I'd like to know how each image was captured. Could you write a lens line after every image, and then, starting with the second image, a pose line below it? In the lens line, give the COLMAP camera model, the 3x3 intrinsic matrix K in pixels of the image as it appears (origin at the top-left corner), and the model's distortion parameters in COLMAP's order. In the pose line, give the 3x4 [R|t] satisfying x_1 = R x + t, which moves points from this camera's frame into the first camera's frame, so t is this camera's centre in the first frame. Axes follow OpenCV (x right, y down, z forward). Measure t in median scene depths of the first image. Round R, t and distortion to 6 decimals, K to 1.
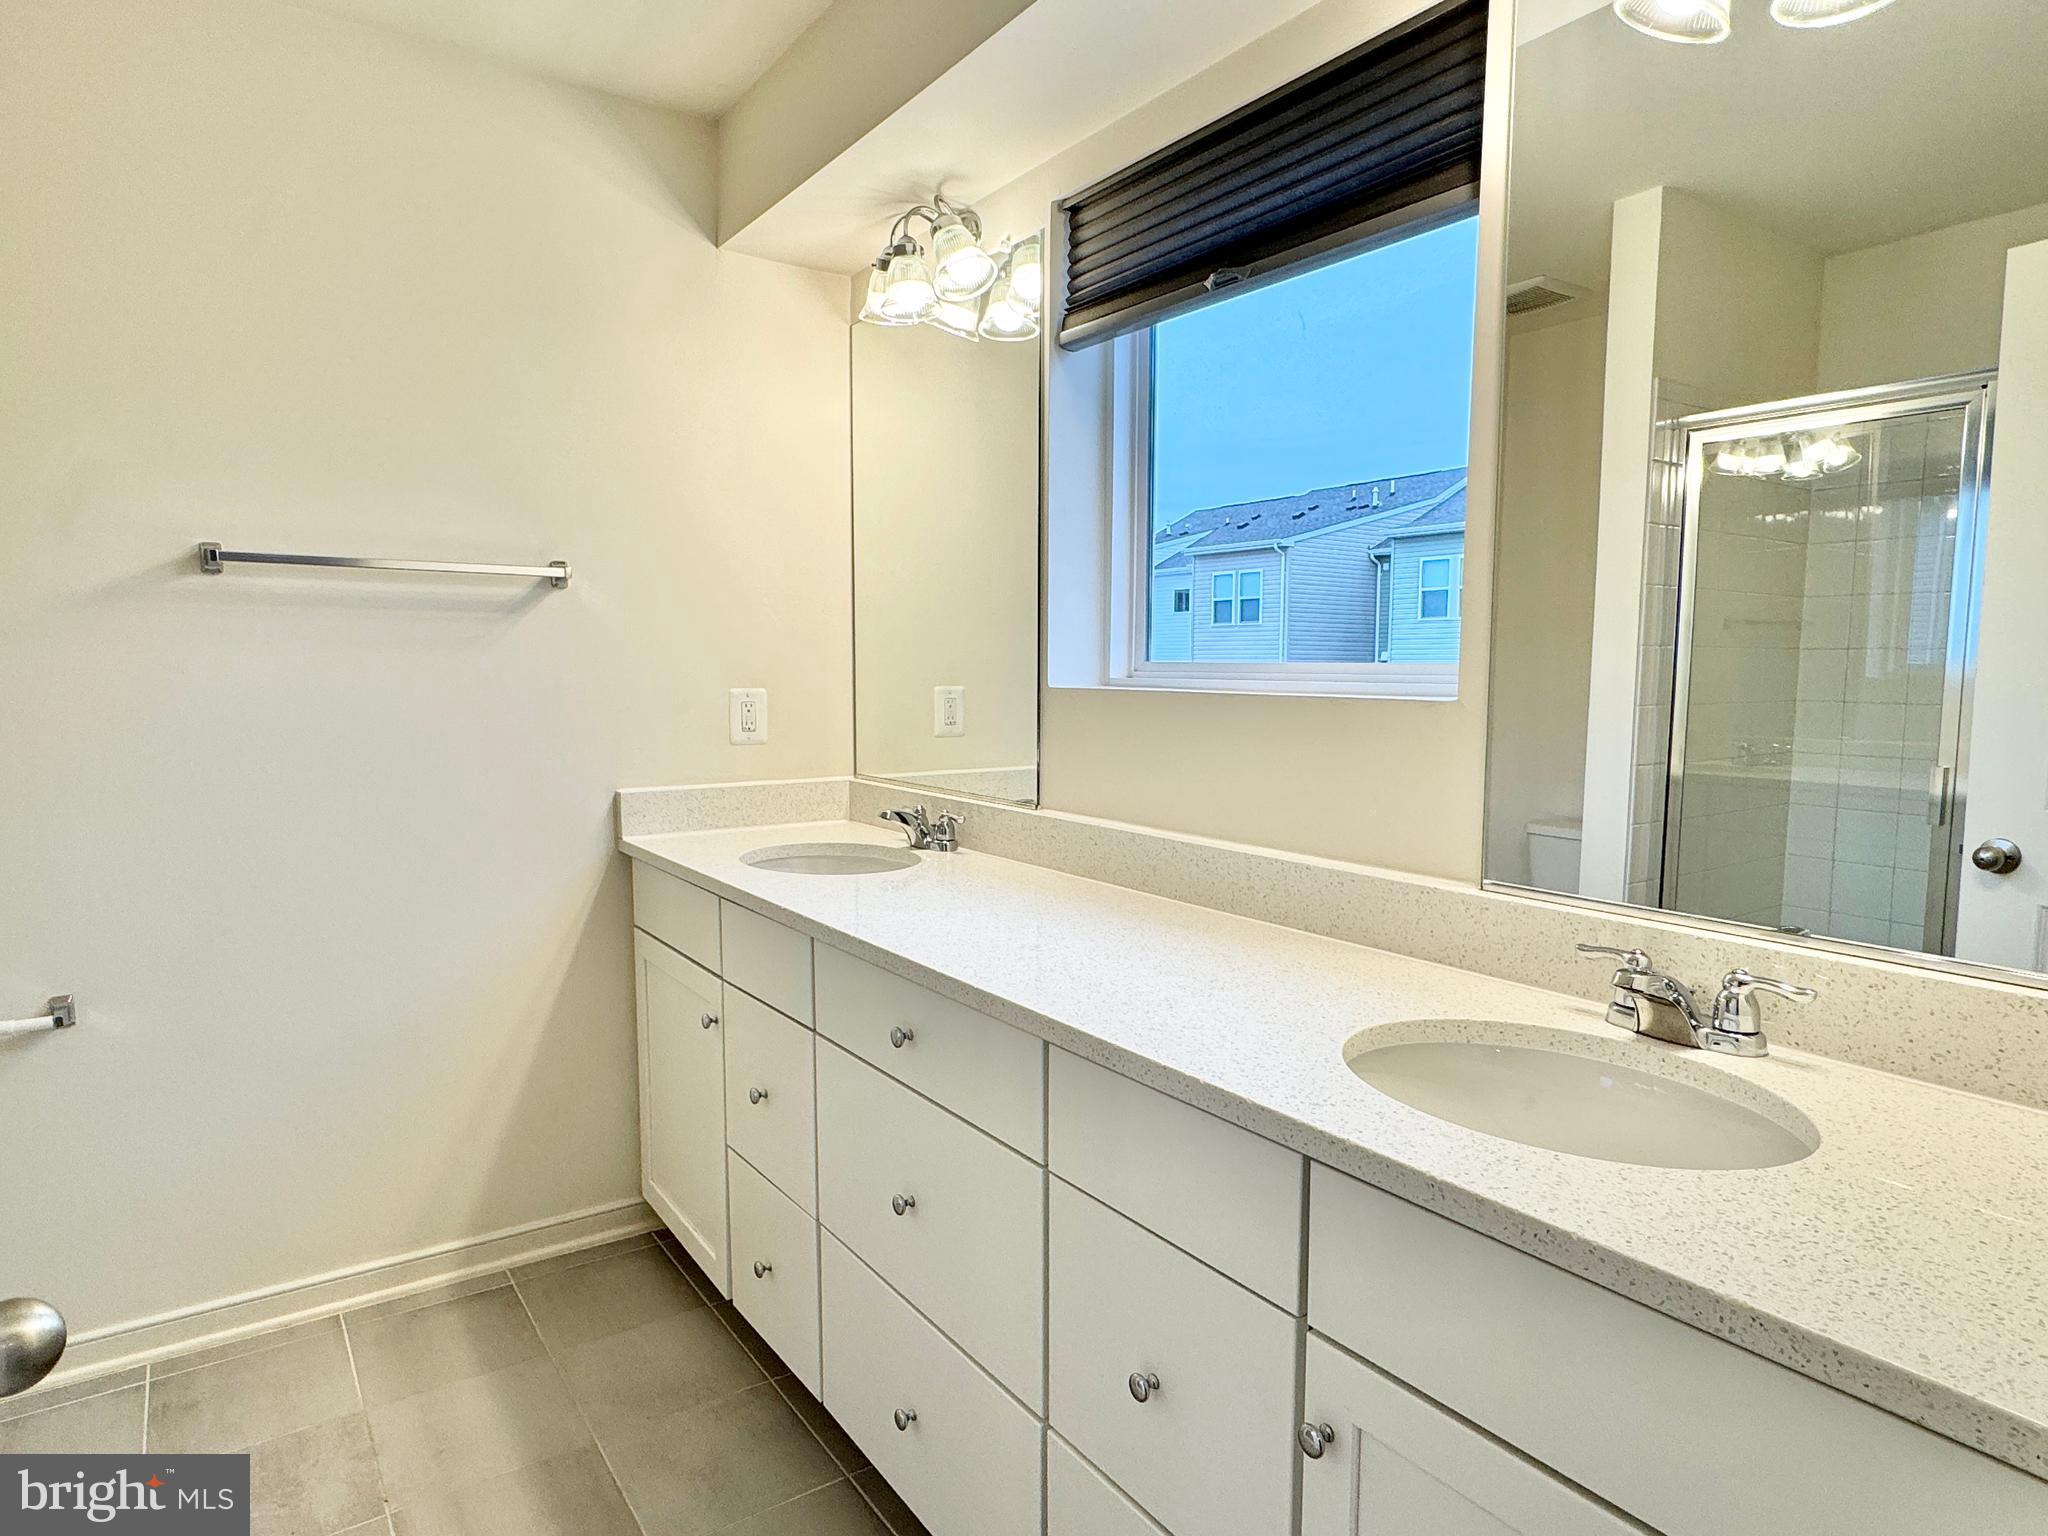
lens RADIAL K [[1200.0, 0, 1024.0], [0, 1200.0, 768.0], [0, 0, 1]] dist [0.003615, -0.000043]
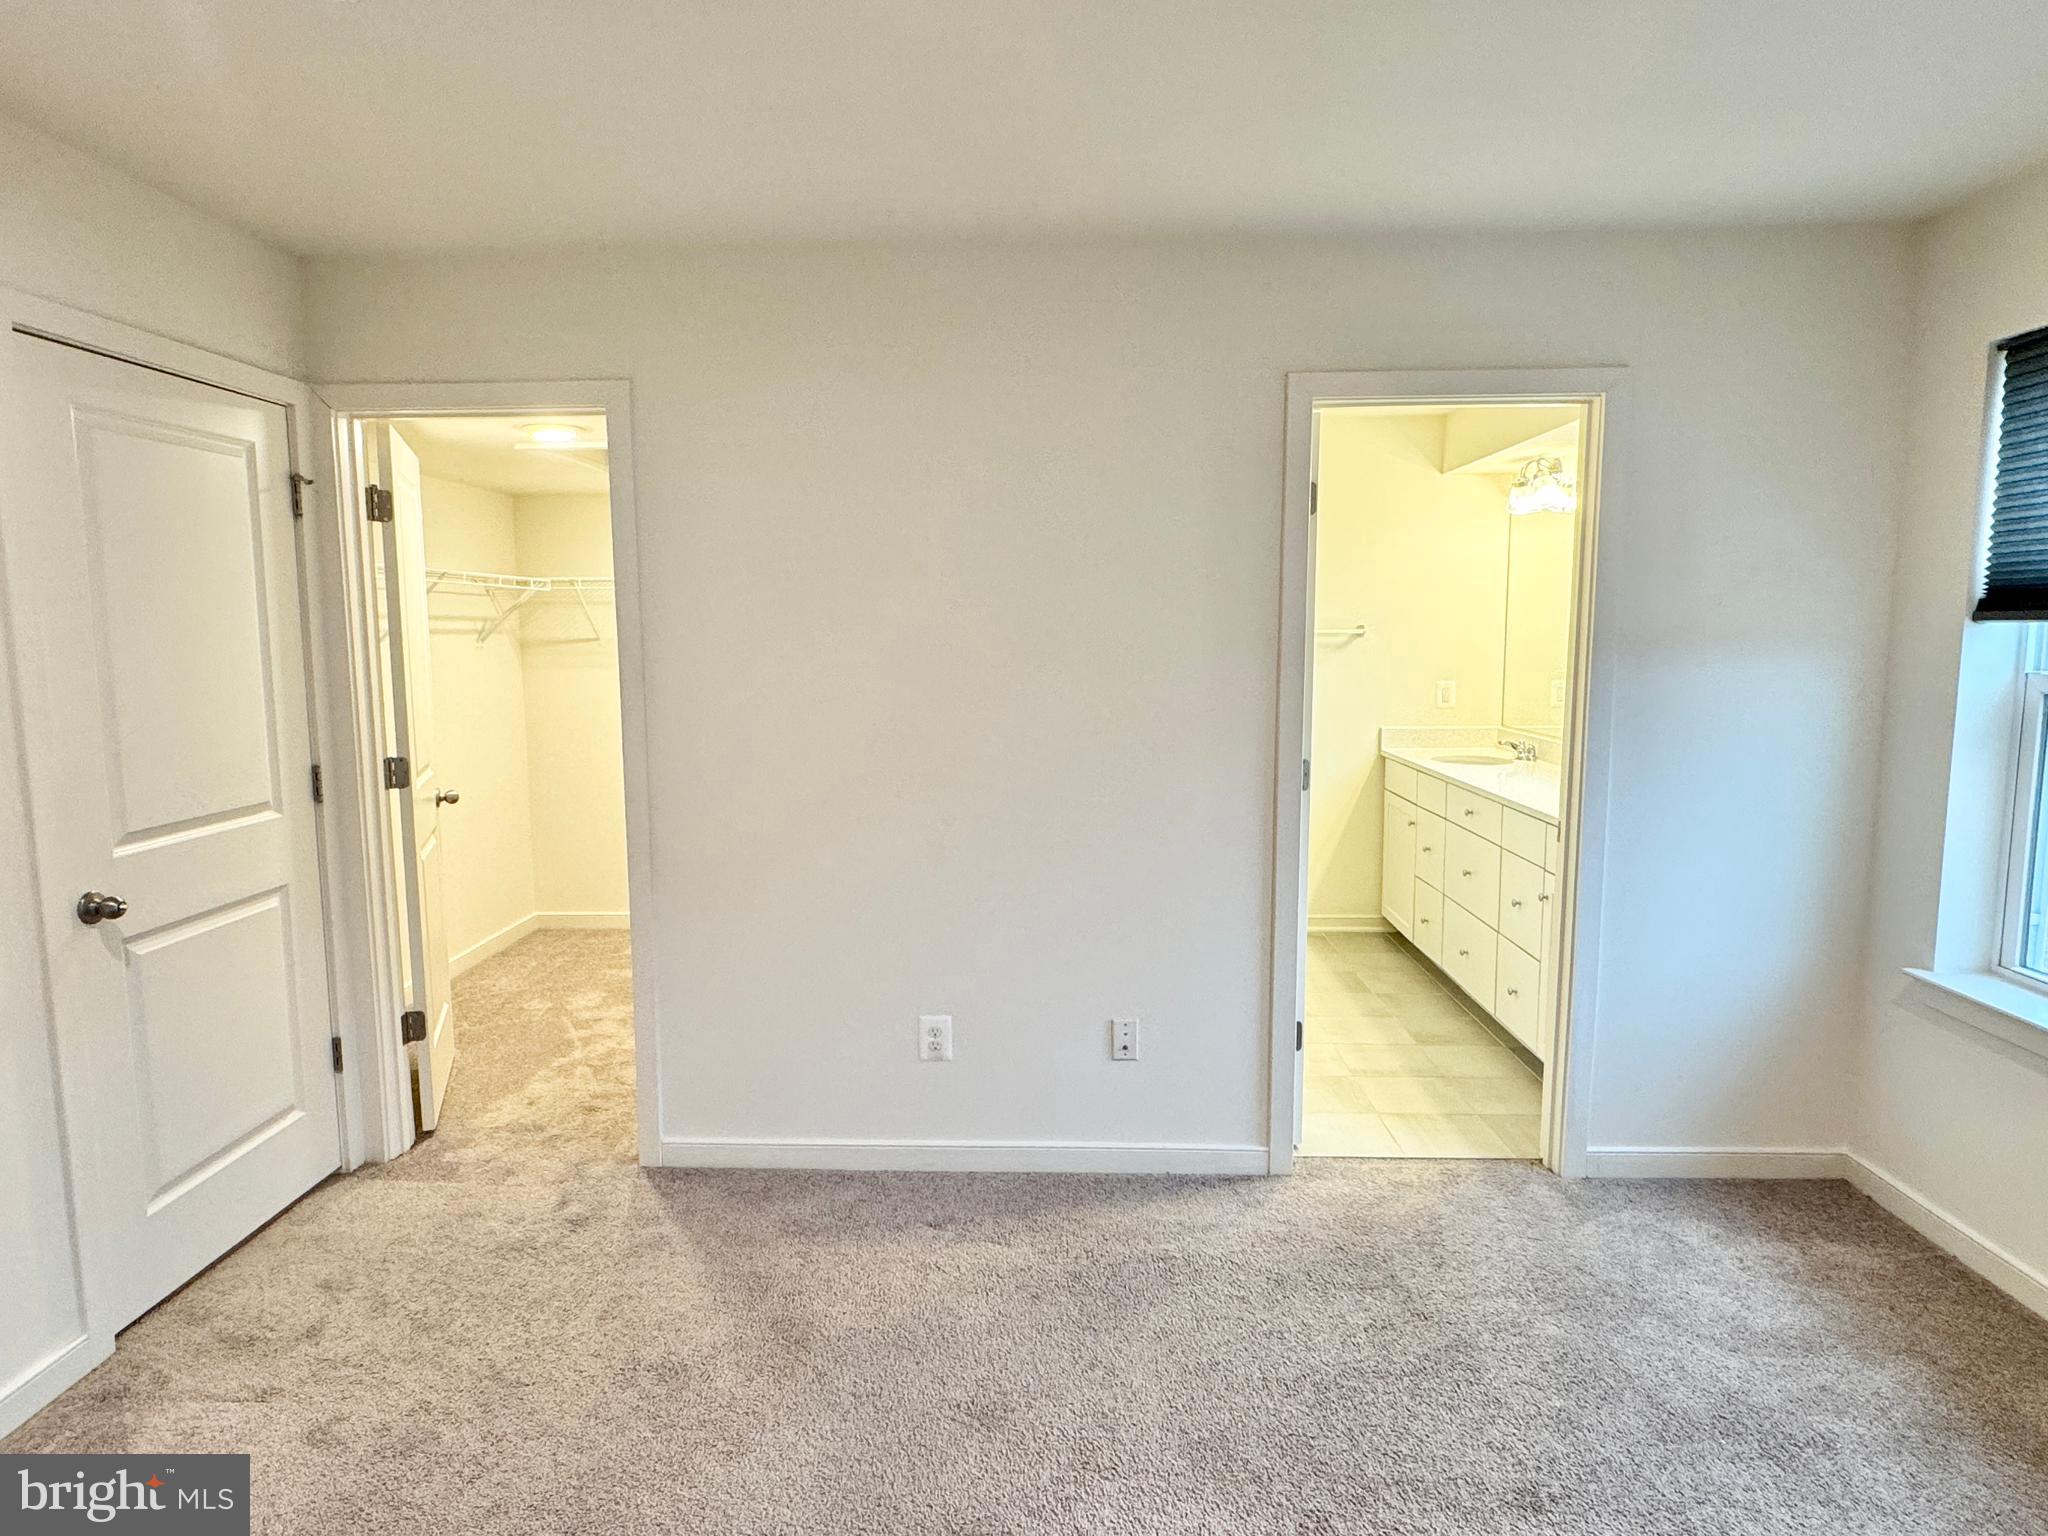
lens RADIAL K [[1200.0, 0, 1024.0], [0, 1200.0, 768.0], [0, 0, 1]] dist [0.003615, -0.000043]
pose [[0.804034, 0.062523, -0.591287, 0.472666], [-0.044515, 0.997995, 0.044996, 0.025503], [0.592914, -0.009857, 0.805205, -1.242666]]
